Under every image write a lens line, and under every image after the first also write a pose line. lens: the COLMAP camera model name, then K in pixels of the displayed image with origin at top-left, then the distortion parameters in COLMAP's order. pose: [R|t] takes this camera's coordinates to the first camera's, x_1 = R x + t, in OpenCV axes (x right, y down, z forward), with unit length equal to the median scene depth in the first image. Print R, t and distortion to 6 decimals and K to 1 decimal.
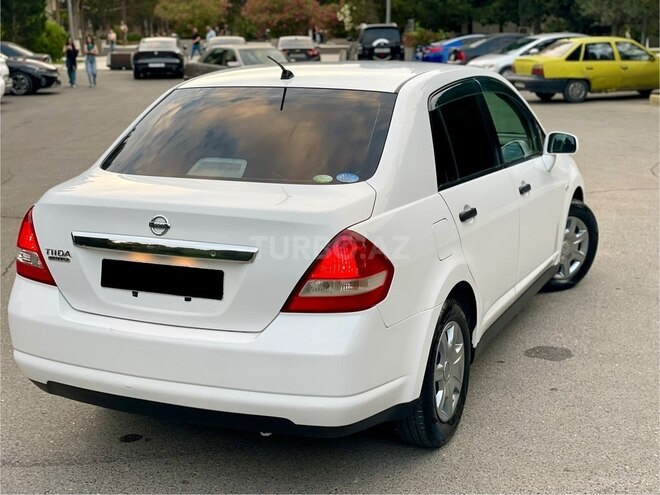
lens RADIAL K [[994.3, 0, 328.9], [0, 994.3, 238.8], [0, 0, 1]] dist [0.207101, -0.472665]
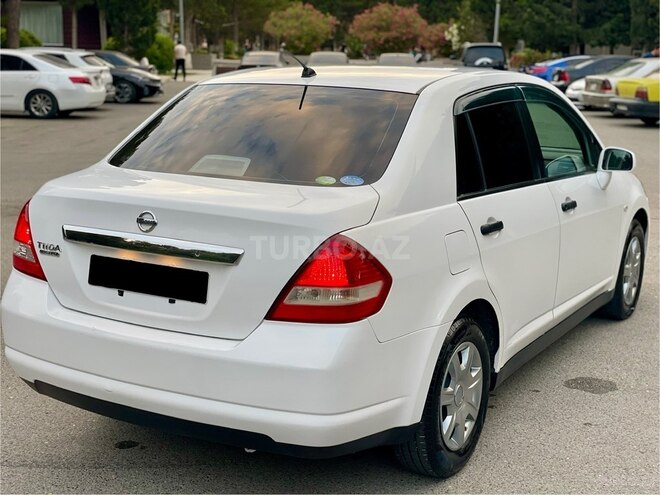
lens RADIAL K [[994.3, 0, 328.9], [0, 994.3, 238.8], [0, 0, 1]] dist [0.207101, -0.472665]
pose [[0.993509, 0.047235, -0.103480, 0.084214], [-0.049155, 0.998662, -0.016086, 0.007994], [0.102582, 0.021069, 0.994501, 0.061543]]
